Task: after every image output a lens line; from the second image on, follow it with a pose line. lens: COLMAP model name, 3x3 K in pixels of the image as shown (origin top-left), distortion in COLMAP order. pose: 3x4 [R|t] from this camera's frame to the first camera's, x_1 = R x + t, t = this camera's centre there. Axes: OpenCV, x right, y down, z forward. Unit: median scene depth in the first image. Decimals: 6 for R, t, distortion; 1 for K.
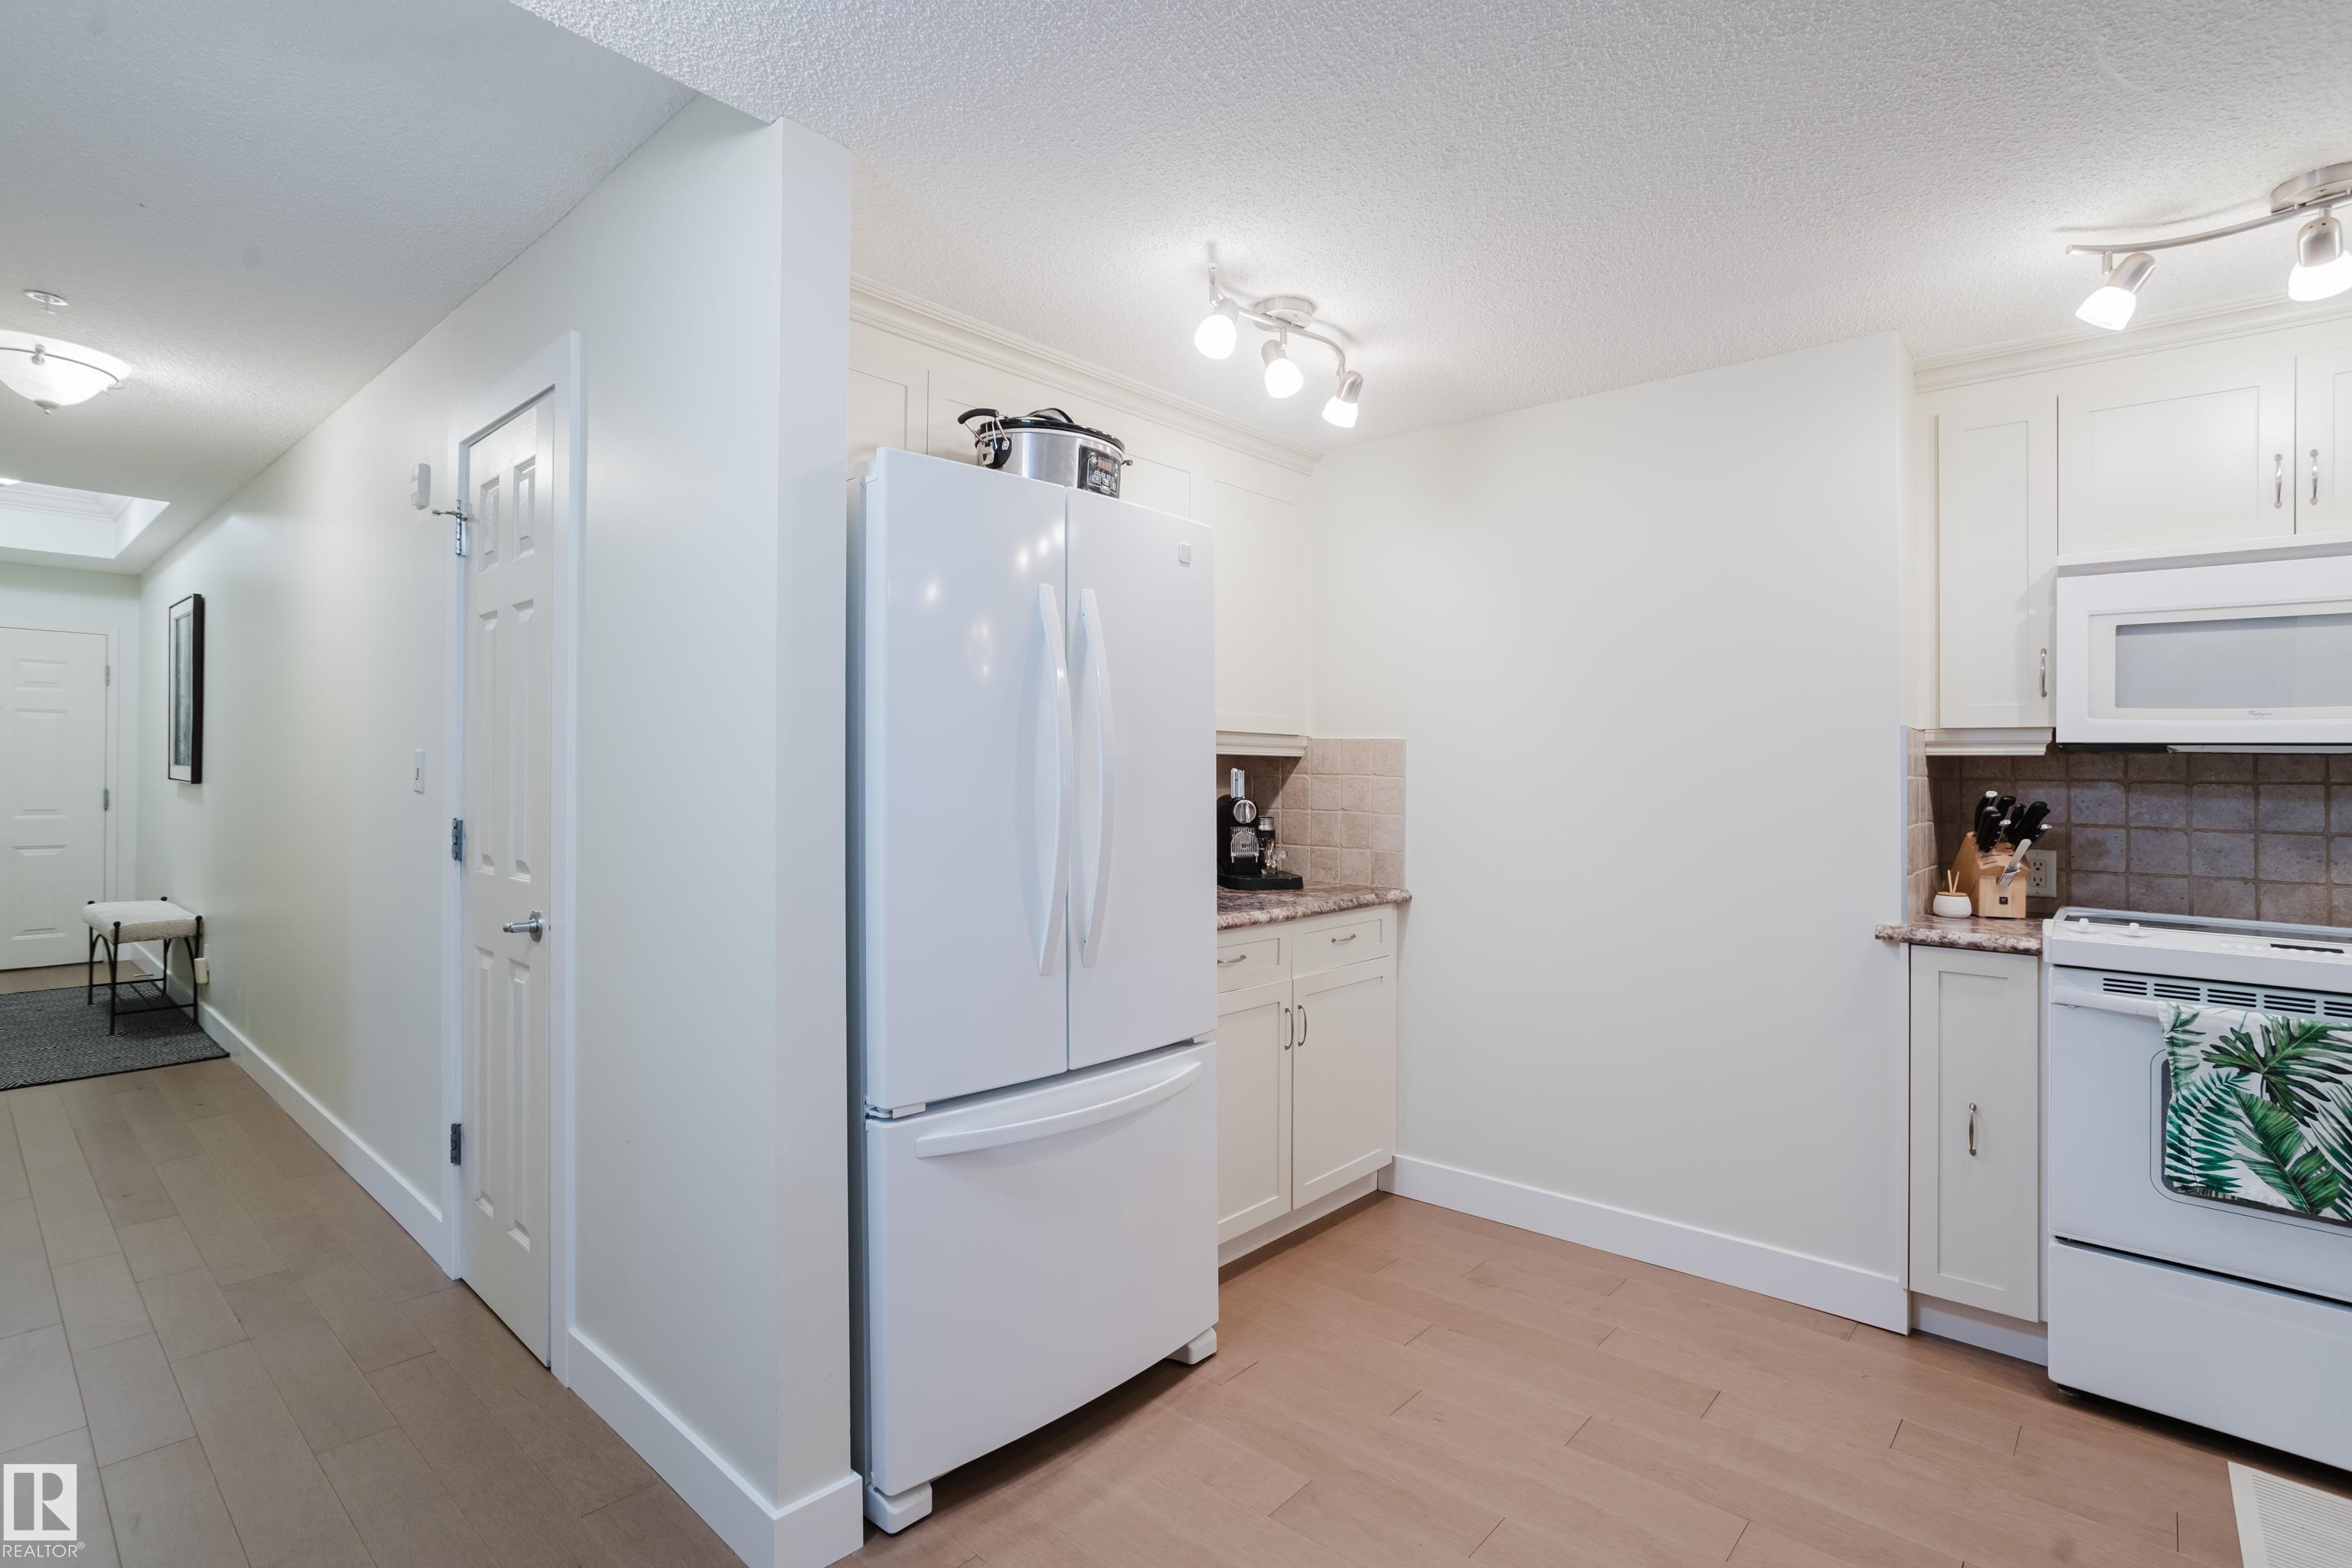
lens RADIAL K [[1169.1, 0, 1175.3], [0, 1169.1, 769.7], [0, 0, 1]] dist [-0.042904, 0.025780]
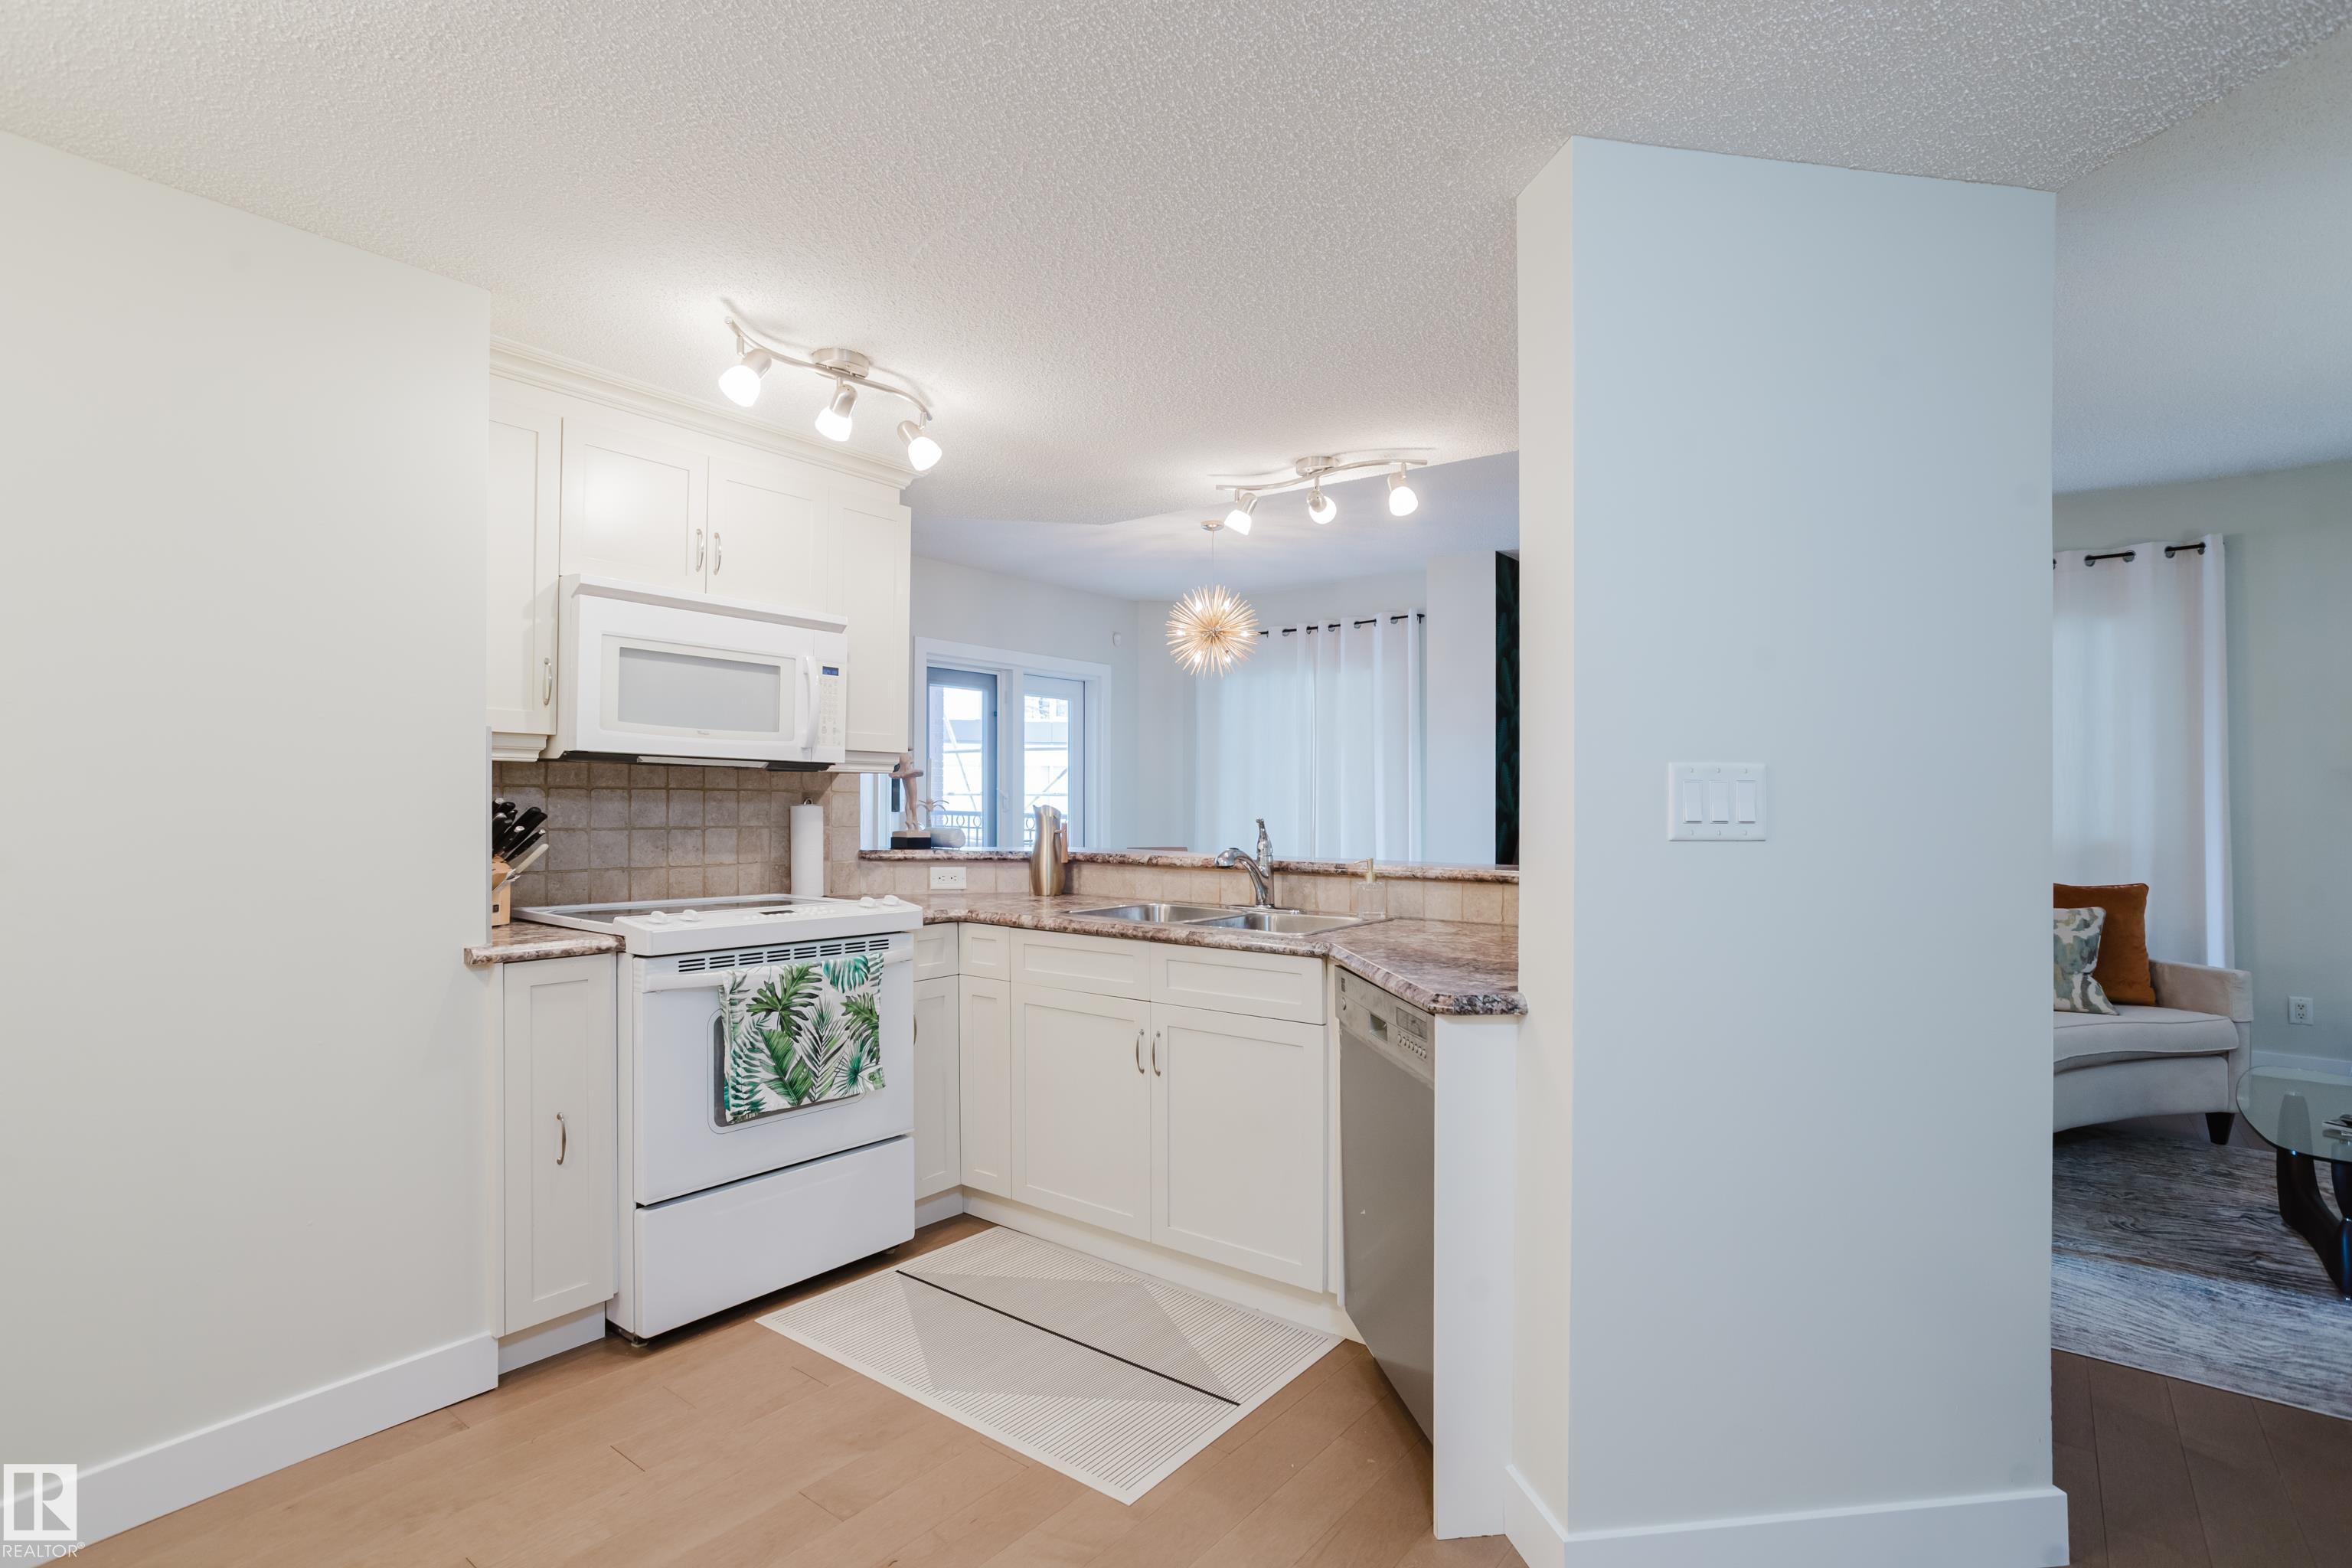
lens RADIAL K [[1169.1, 0, 1157.0], [0, 1169.1, 780.4], [0, 0, 1]] dist [-0.042904, 0.025780]
pose [[-0.090763, 0.002271, 0.995870, -0.364739], [-0.012310, 0.999918, -0.003402, 0.000799], [-0.995796, -0.012568, -0.090727, 0.615427]]
